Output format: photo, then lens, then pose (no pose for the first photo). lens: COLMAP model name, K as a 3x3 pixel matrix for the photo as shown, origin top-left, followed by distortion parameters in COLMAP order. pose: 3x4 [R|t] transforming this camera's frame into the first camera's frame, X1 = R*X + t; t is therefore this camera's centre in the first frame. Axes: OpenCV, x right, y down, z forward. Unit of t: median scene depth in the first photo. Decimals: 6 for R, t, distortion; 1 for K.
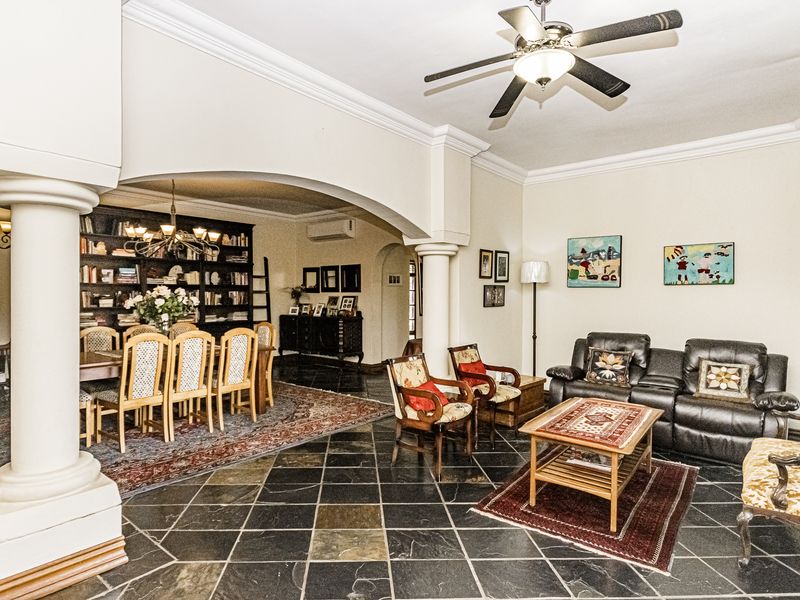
lens RADIAL K [[462.0, 0, 400.0], [0, 462.0, 300.0], [0, 0, 1]] dist [0.025894, 0.000082]
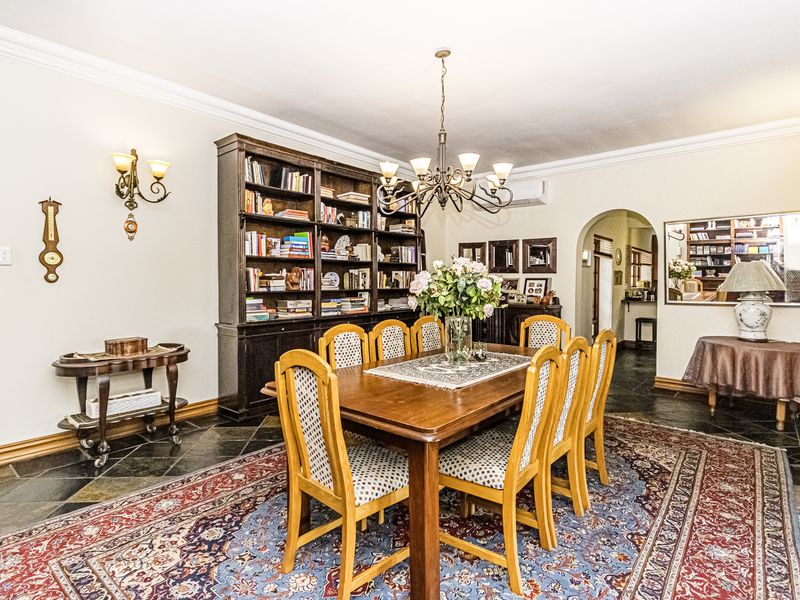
lens RADIAL K [[429.1, 0, 400.0], [0, 429.1, 300.0], [0, 0, 1]] dist [-0.003450, -0.000622]
pose [[0.999983, 0.005742, -0.000157, -0.384061], [-0.005733, 0.999364, 0.035191, 0.004633], [0.000359, -0.035190, 0.999381, 0.302200]]
